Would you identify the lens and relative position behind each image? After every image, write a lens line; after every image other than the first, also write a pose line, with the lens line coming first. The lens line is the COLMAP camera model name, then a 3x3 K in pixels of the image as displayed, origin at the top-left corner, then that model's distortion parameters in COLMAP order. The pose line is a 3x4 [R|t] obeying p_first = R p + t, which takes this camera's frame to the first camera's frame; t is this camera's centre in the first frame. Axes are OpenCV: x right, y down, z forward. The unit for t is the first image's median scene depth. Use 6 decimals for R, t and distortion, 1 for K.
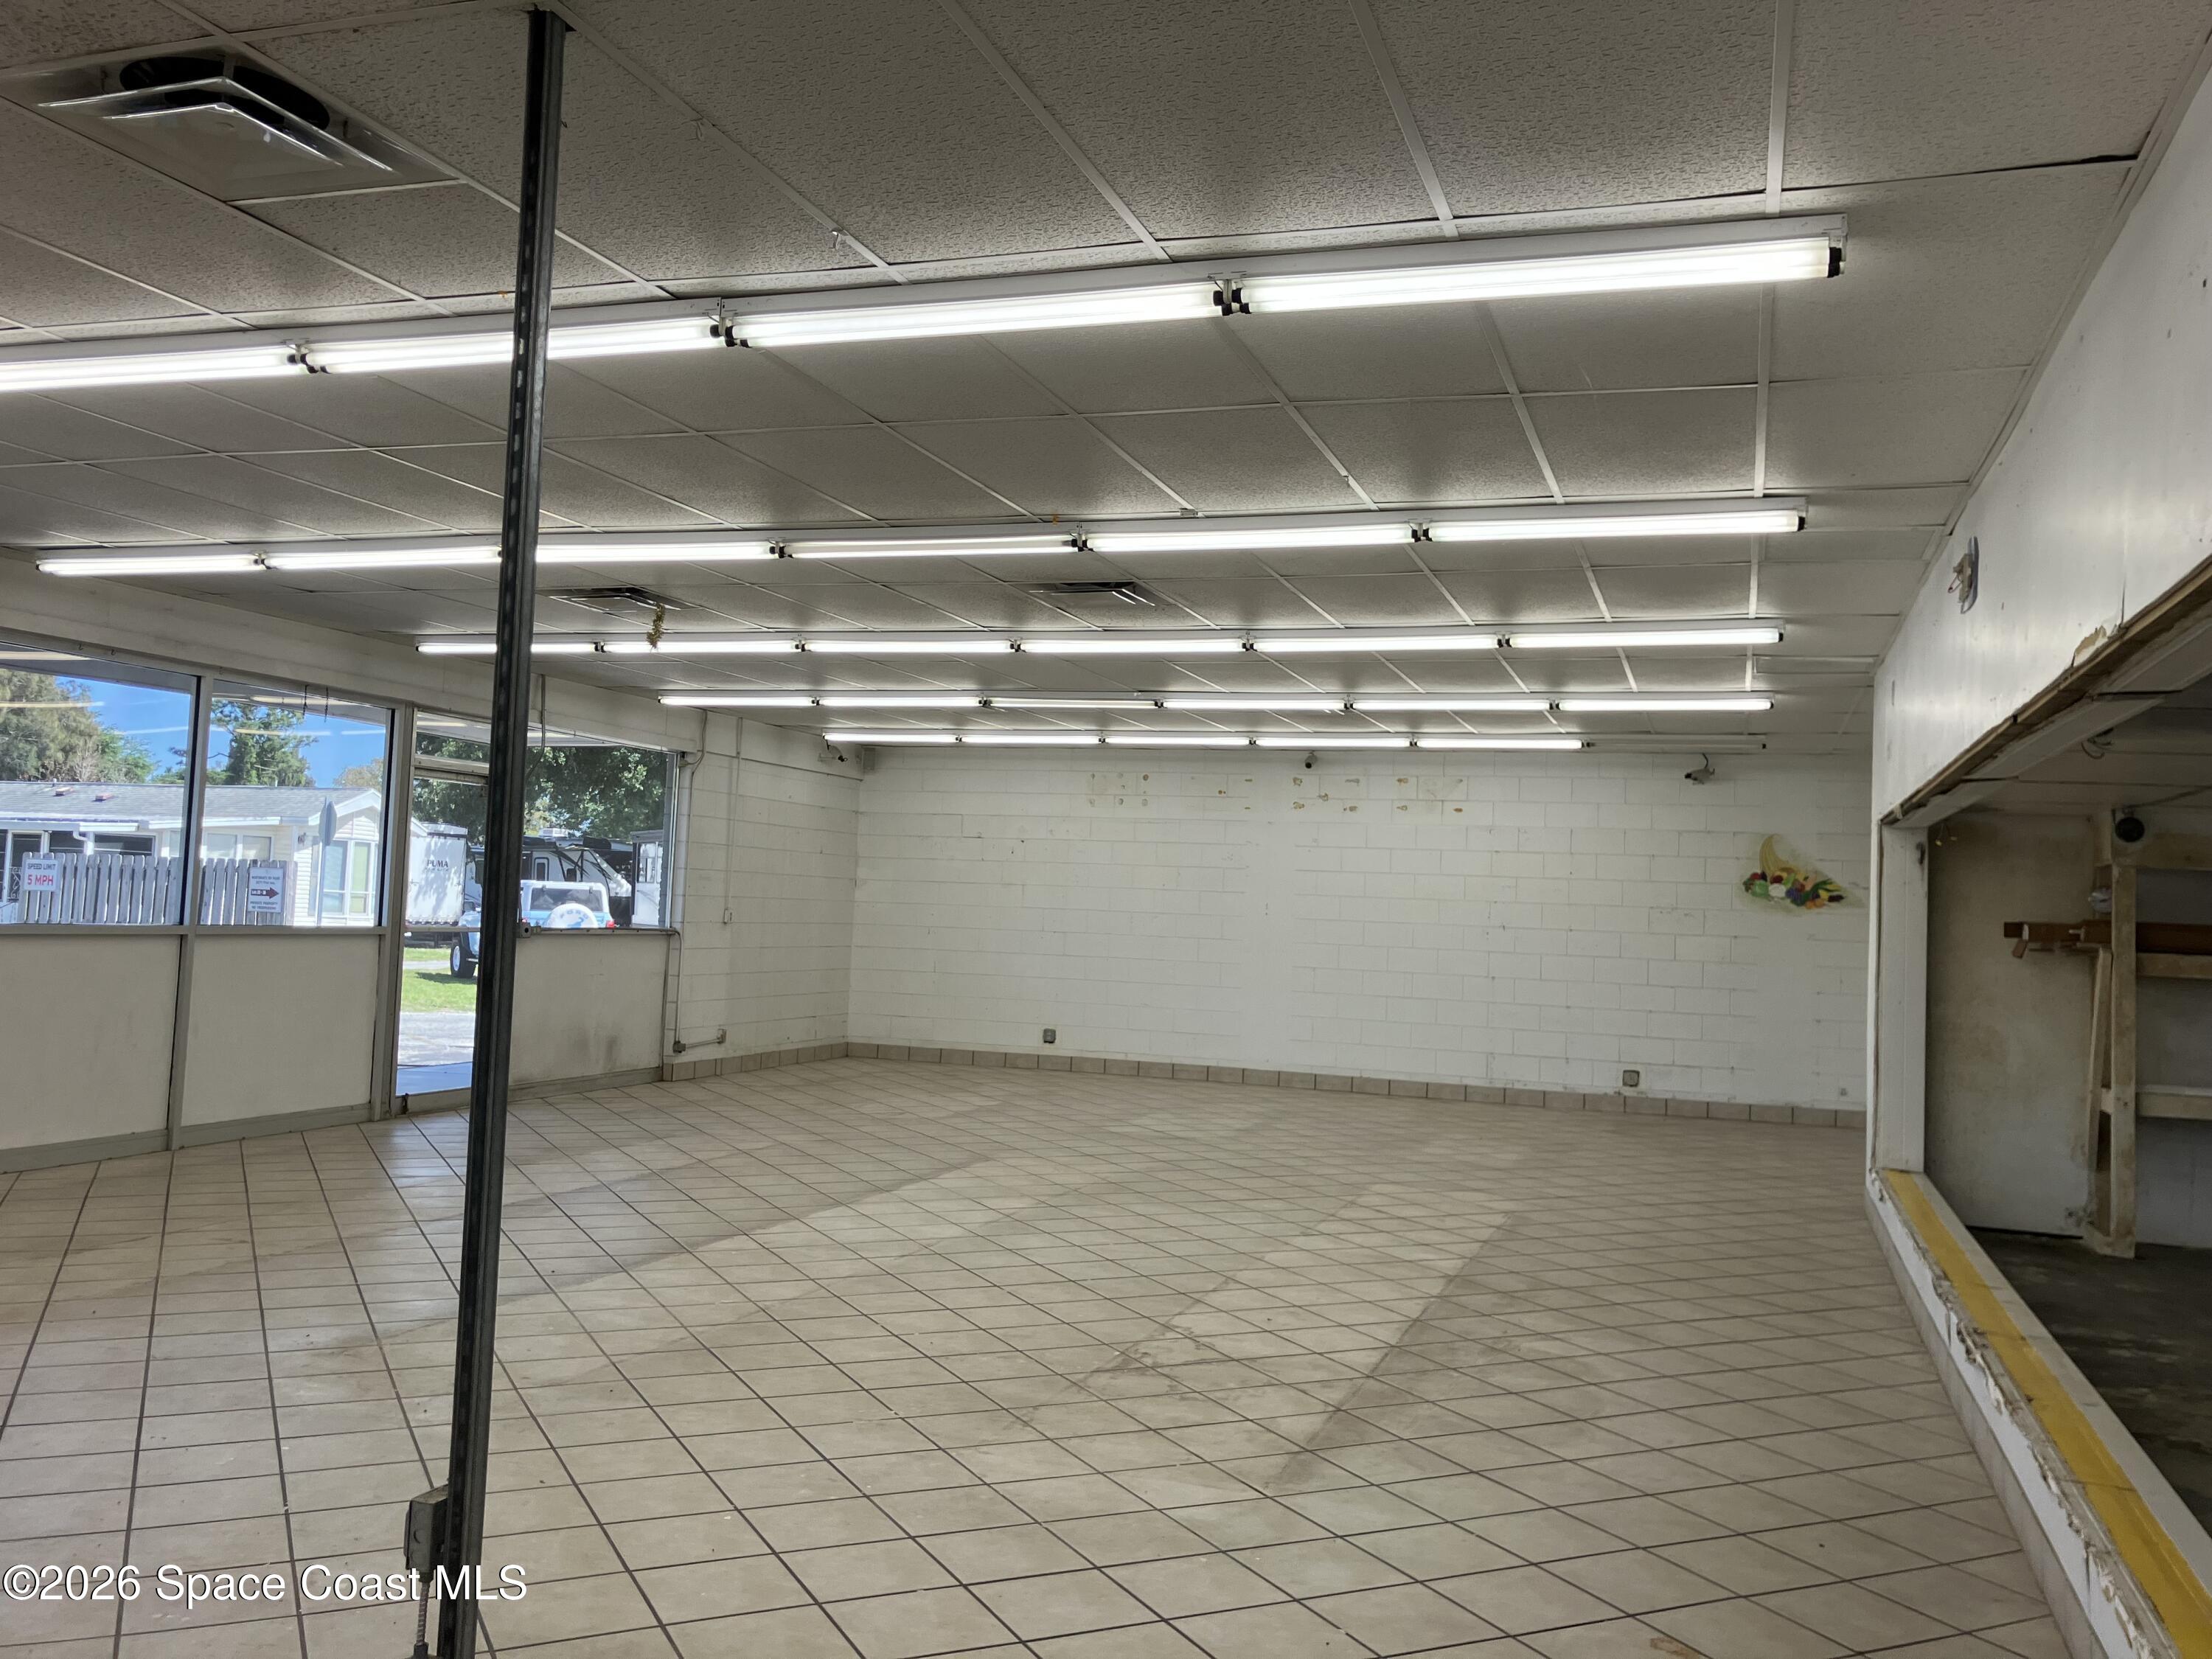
lens RADIAL K [[1837.1, 0, 1106.0], [0, 1837.1, 829.5], [0, 0, 1]] dist [0.043905, -0.132721]
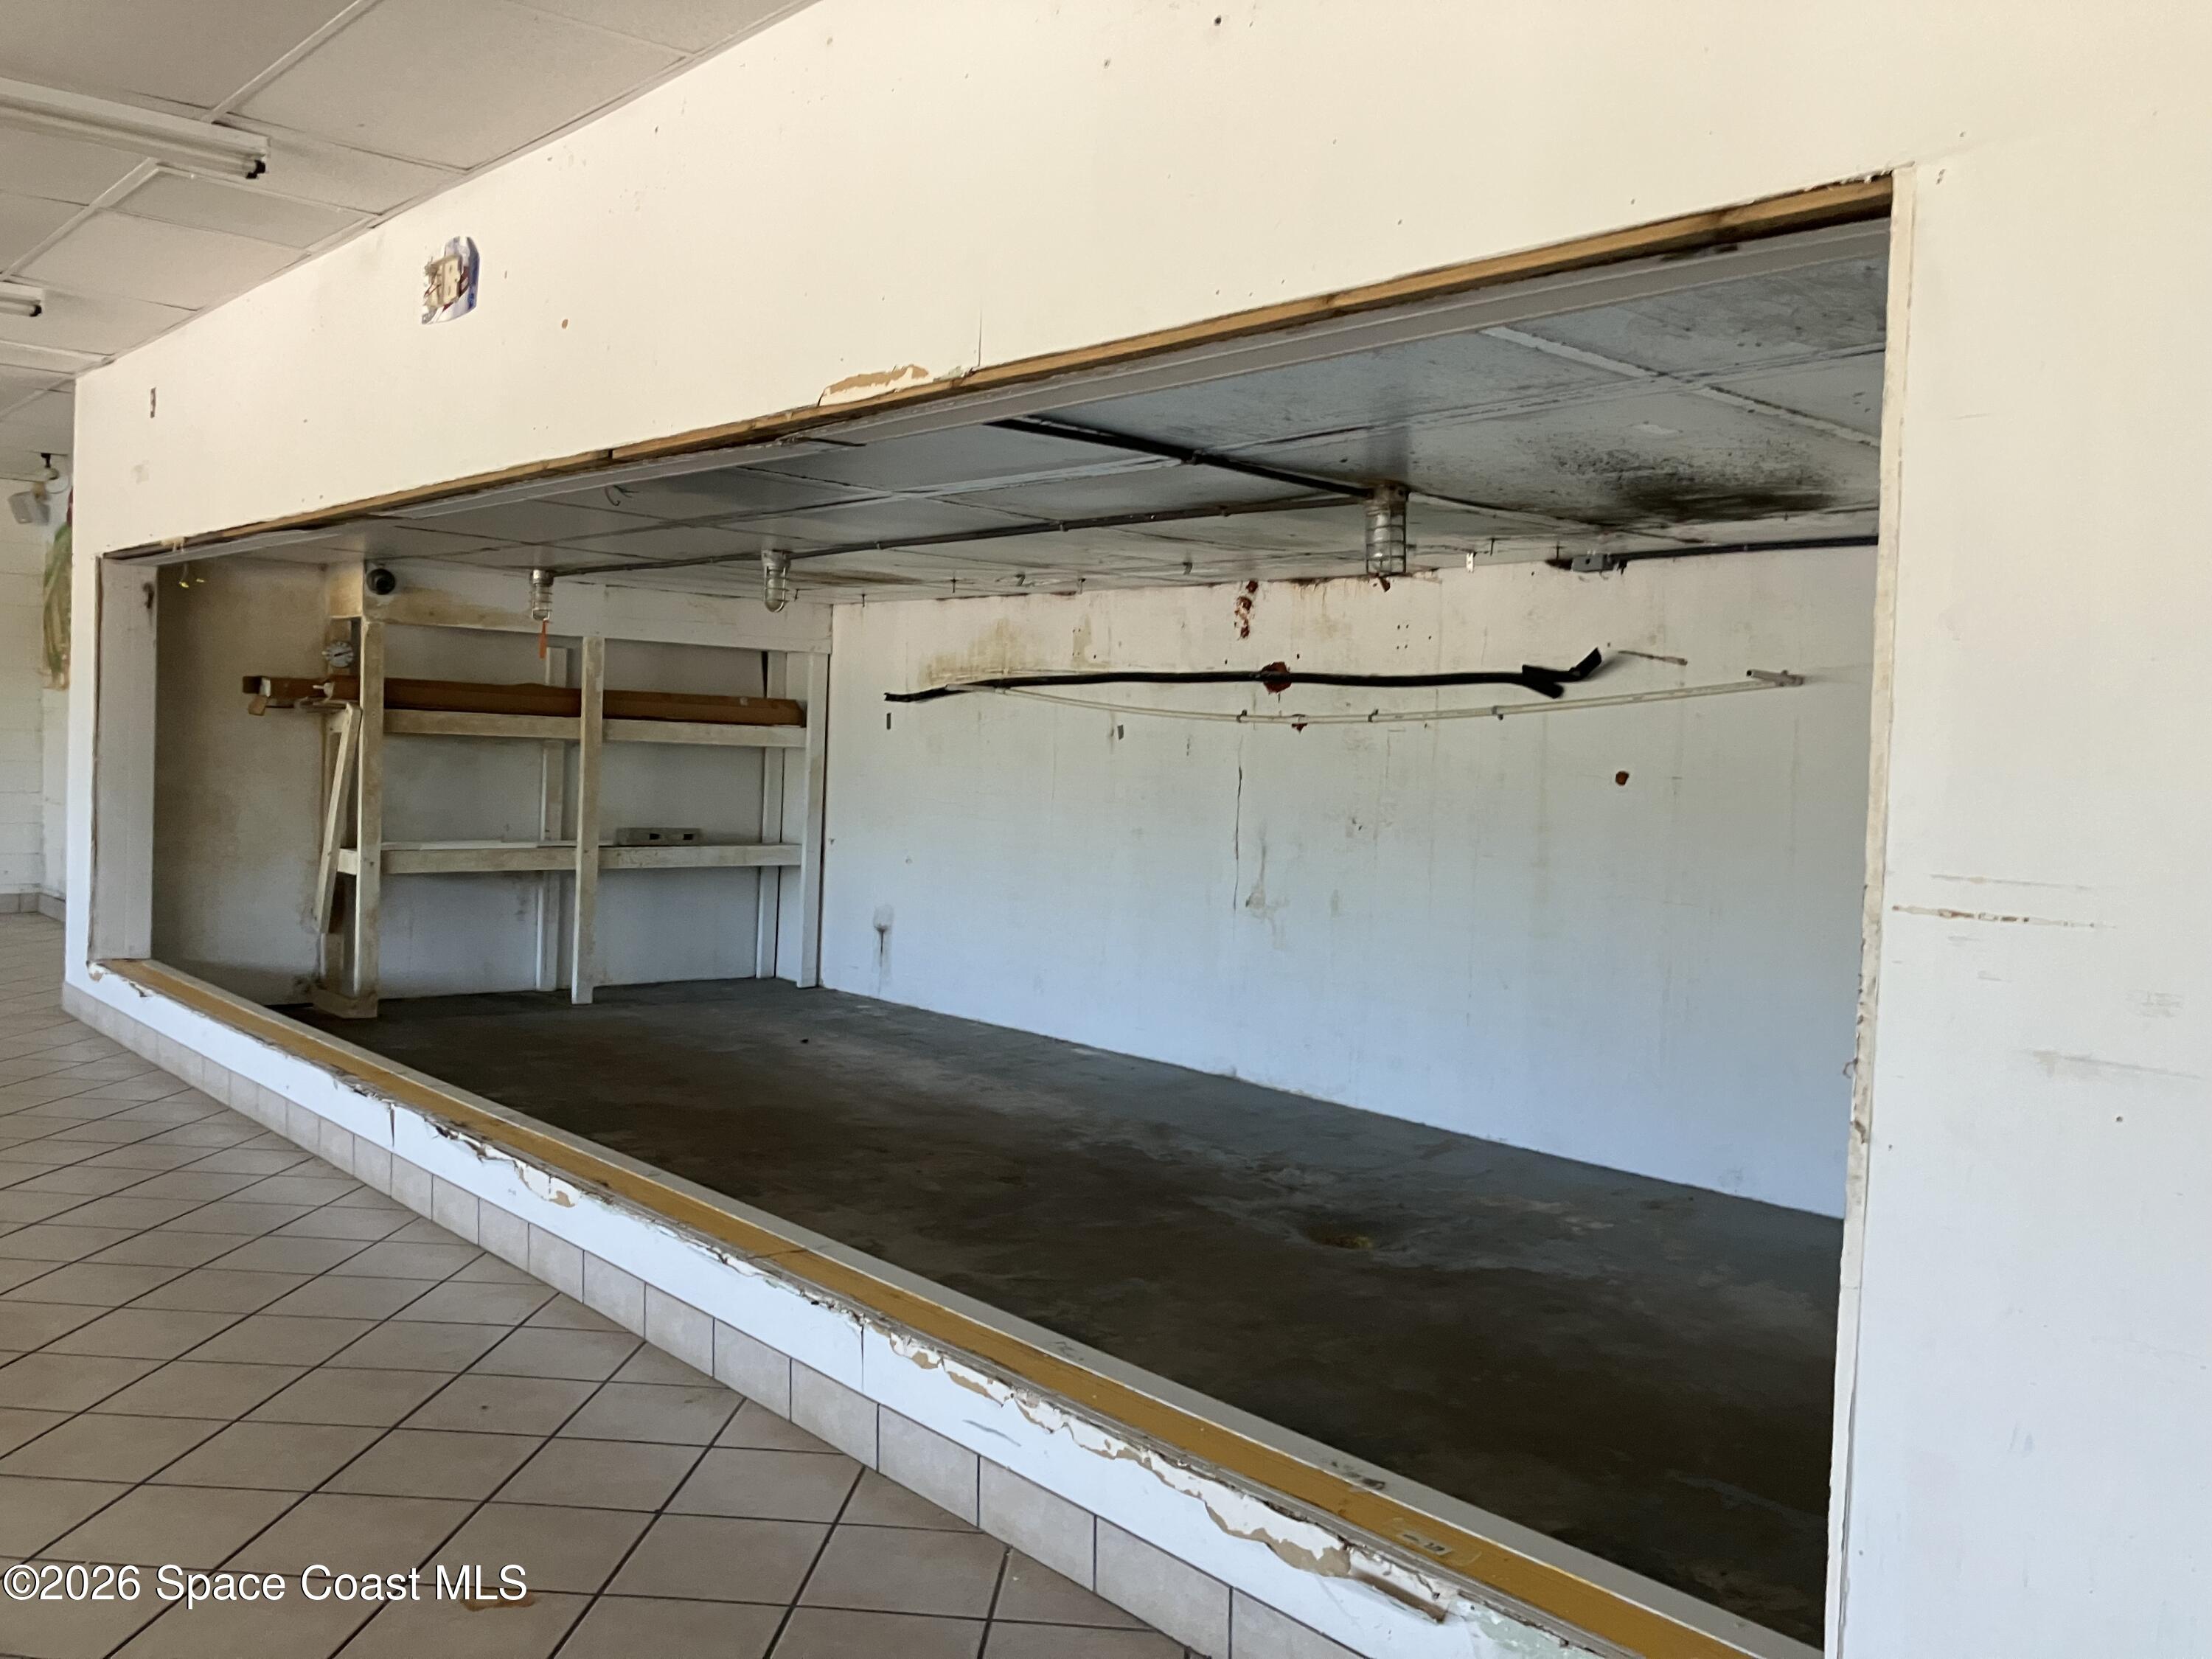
lens RADIAL K [[1837.1, 0, 1106.0], [0, 1837.1, 829.5], [0, 0, 1]] dist [0.043905, -0.132721]
pose [[0.496477, -0.059206, 0.866028, -0.101426], [-0.056513, 0.993350, 0.100308, 0.010466], [-0.866208, -0.098742, 0.489830, 0.180258]]
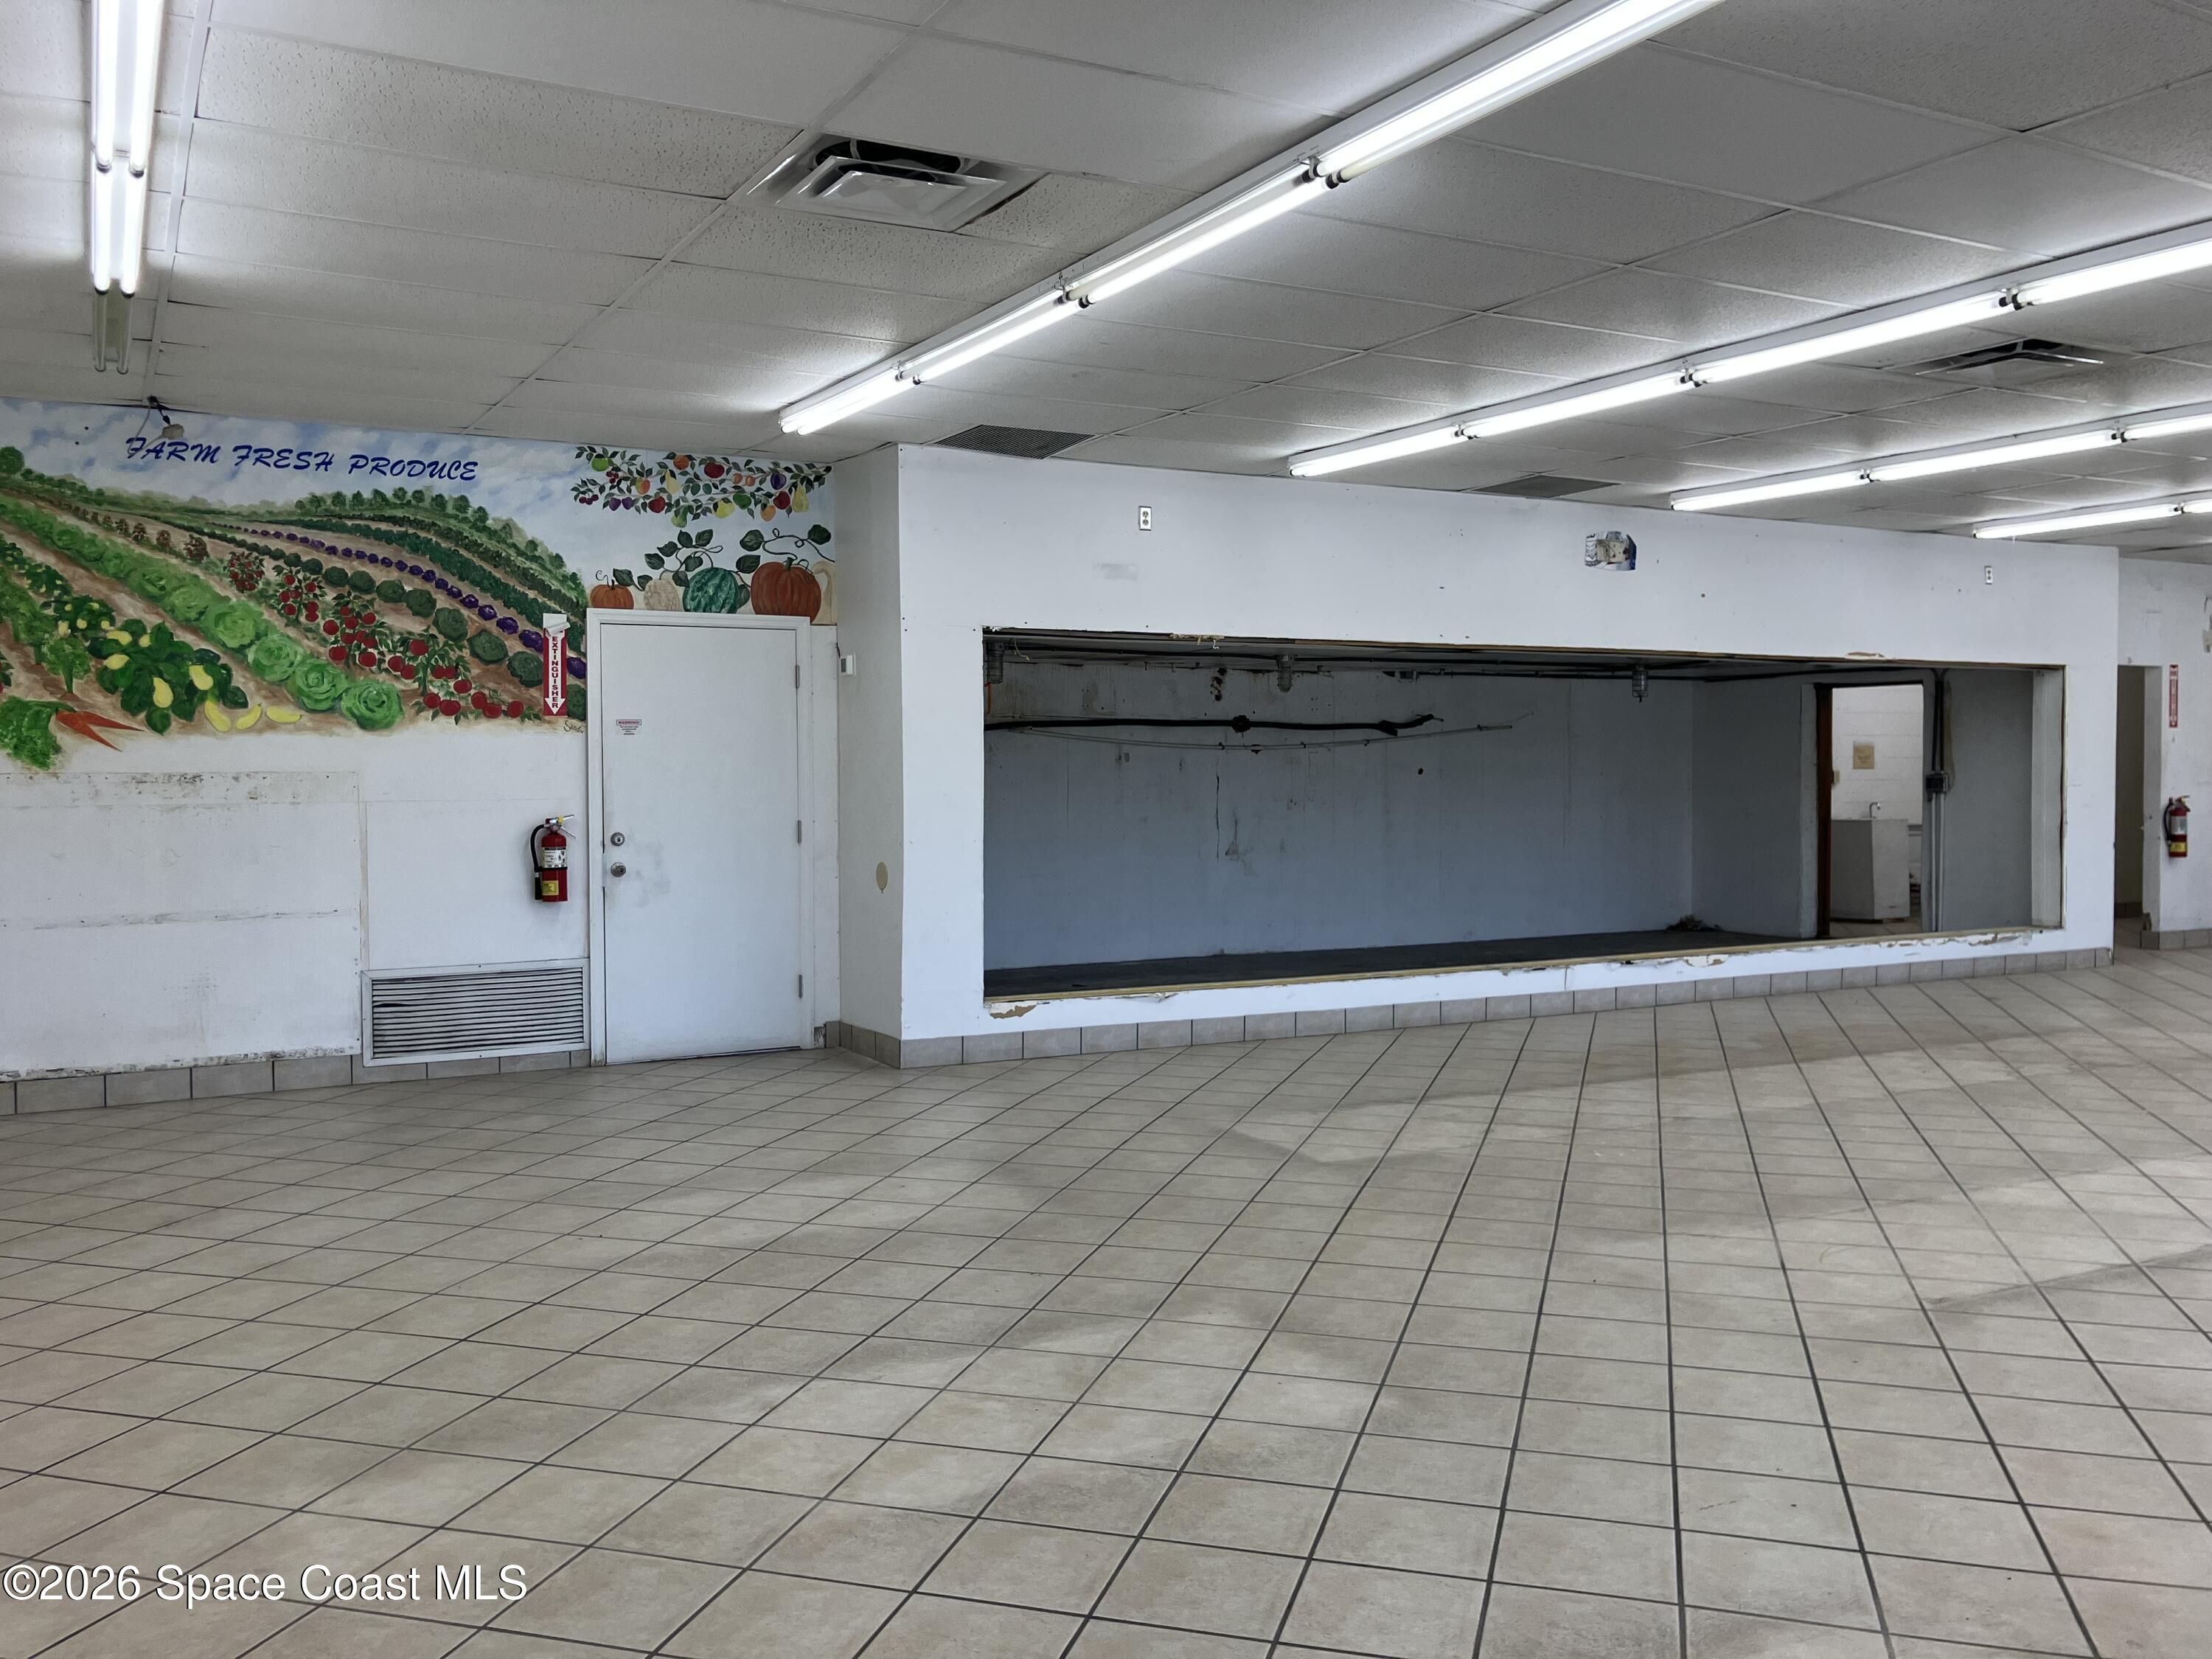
lens RADIAL K [[1837.1, 0, 1106.0], [0, 1837.1, 829.5], [0, 0, 1]] dist [0.043905, -0.132721]
pose [[-0.741635, -0.059472, 0.668162, -0.357785], [-0.054973, 0.998100, 0.027821, 0.115534], [-0.668548, -0.016098, -0.743495, 2.821993]]
